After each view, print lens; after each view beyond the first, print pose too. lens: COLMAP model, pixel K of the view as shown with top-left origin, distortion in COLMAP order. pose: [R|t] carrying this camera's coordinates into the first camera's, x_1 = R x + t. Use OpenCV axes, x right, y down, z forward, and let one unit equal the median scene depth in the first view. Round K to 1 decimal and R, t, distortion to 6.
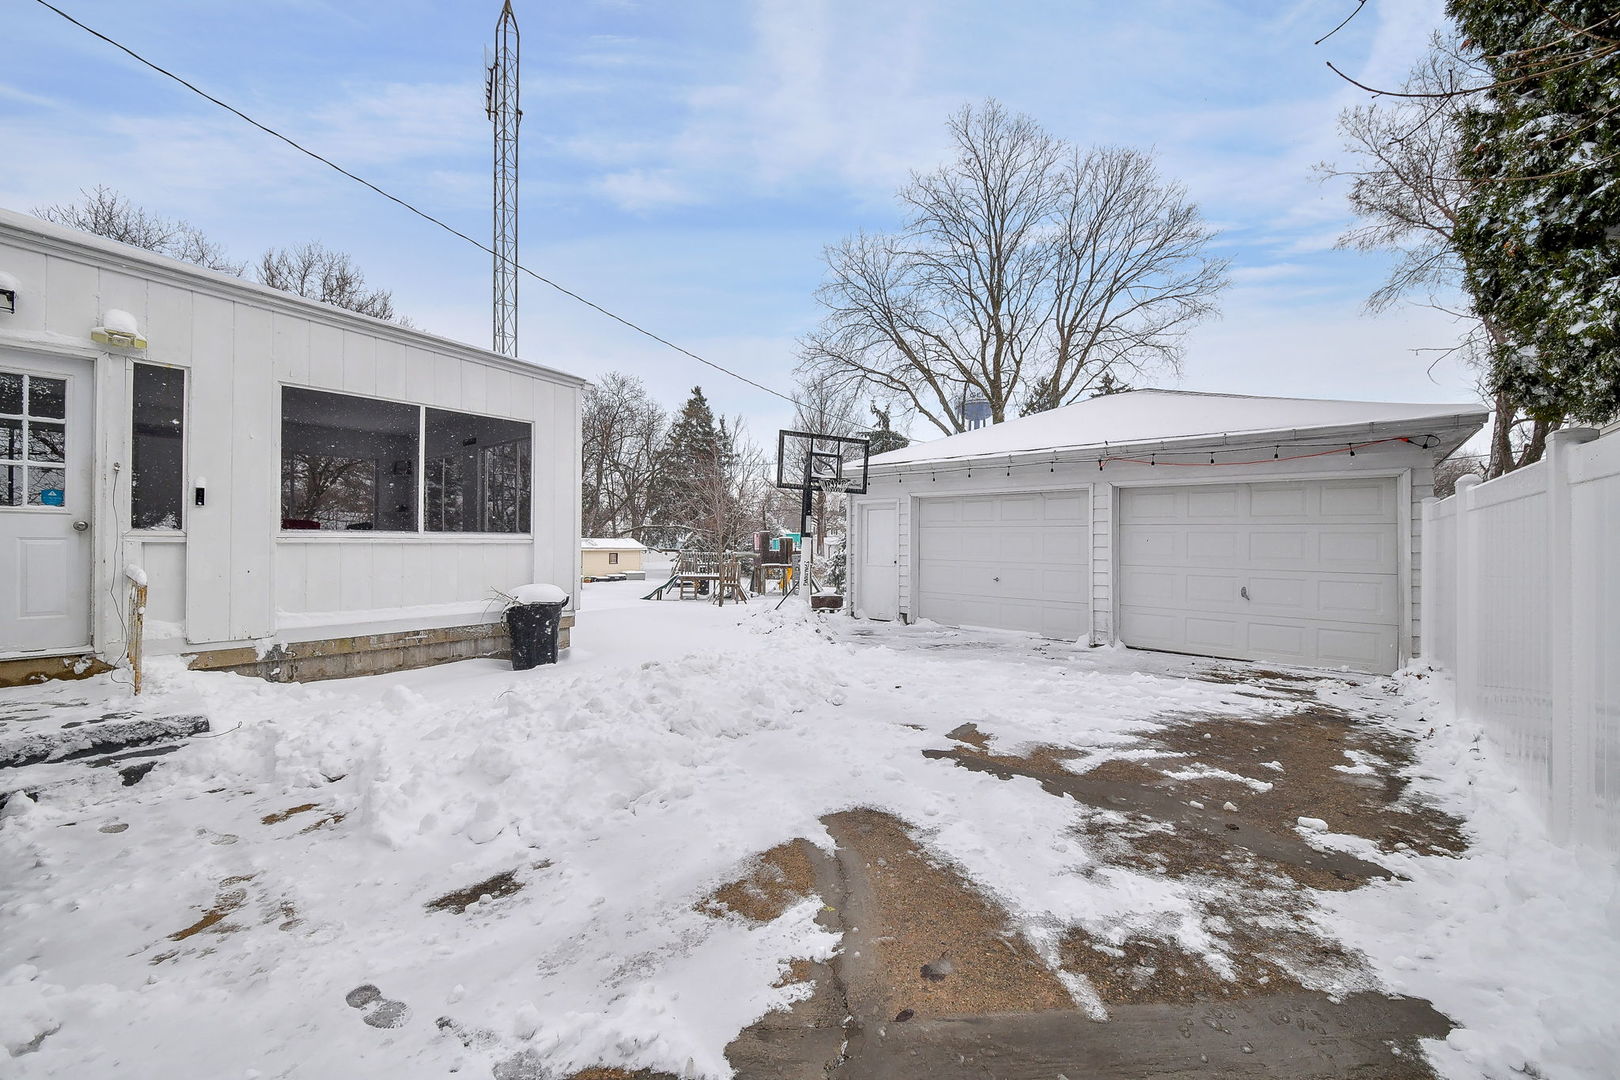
lens RADIAL K [[667.4, 0, 810.7], [0, 667.4, 541.4], [0, 0, 1]] dist [0.017109, 0.000085]
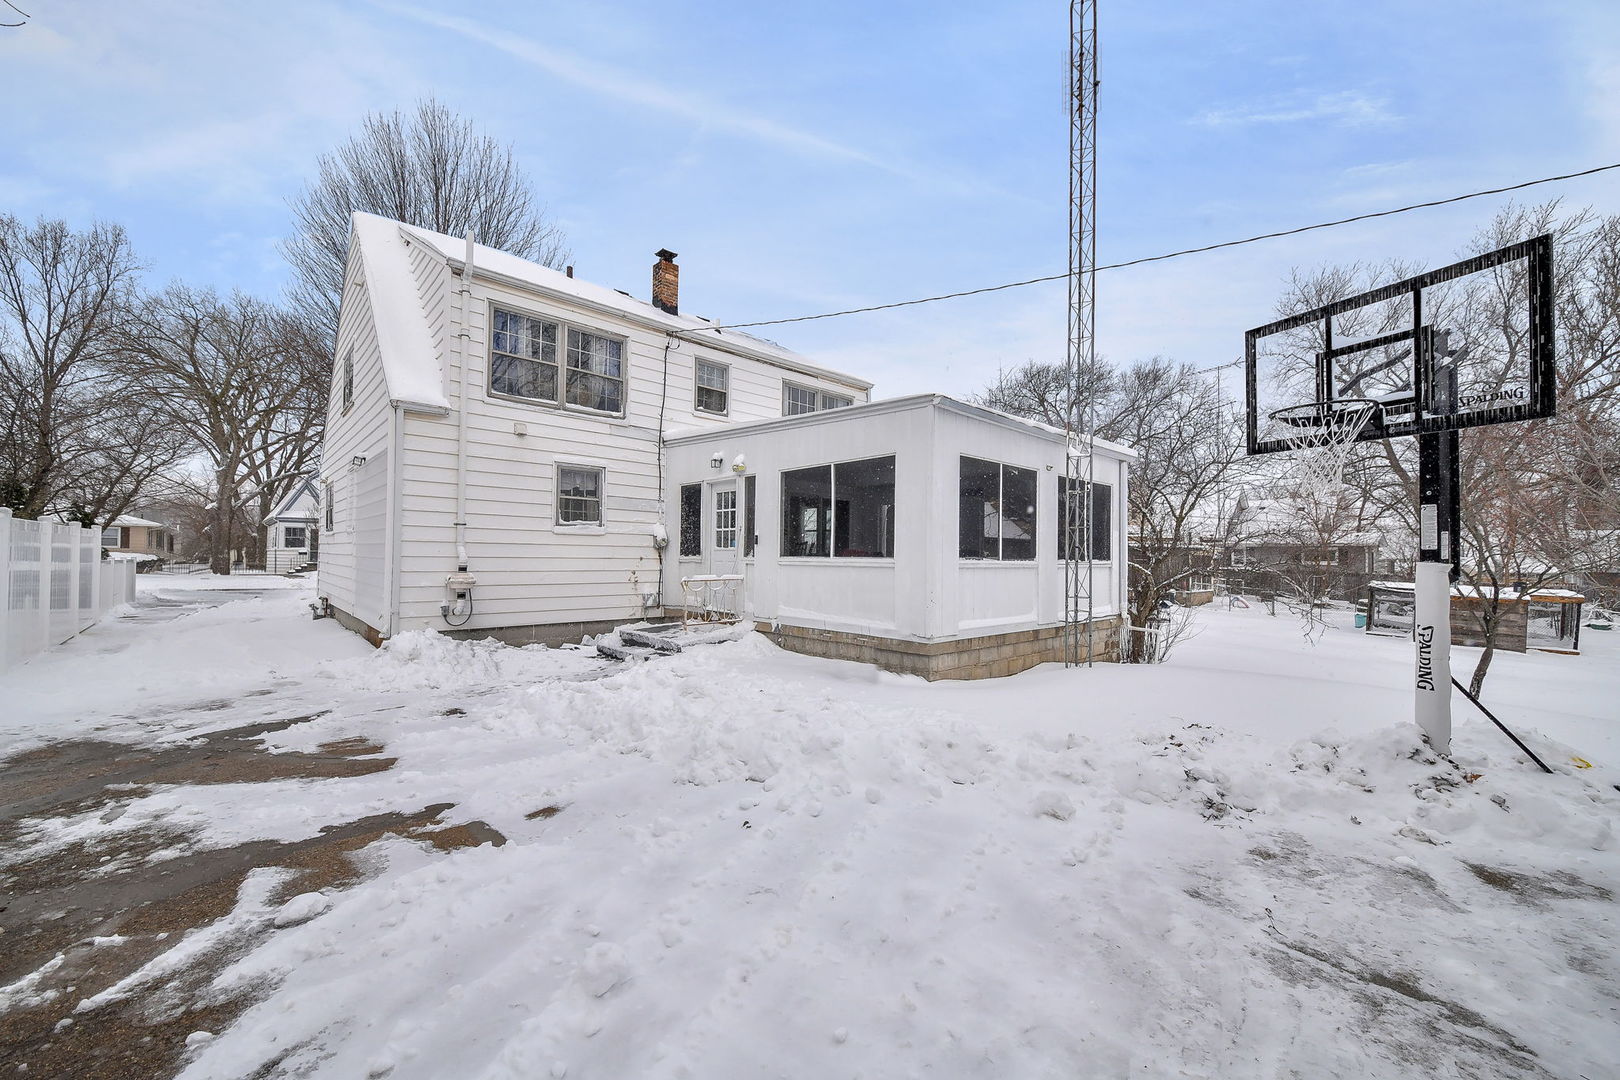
lens RADIAL K [[641.6, 0, 811.6], [0, 641.6, 546.4], [0, 0, 1]] dist [-0.002479, -0.000652]
pose [[-0.169571, -0.023314, -0.985242, 0.811369], [-0.002524, 0.999727, -0.023223, -0.006849], [0.985515, -0.001451, -0.169583, 1.392989]]
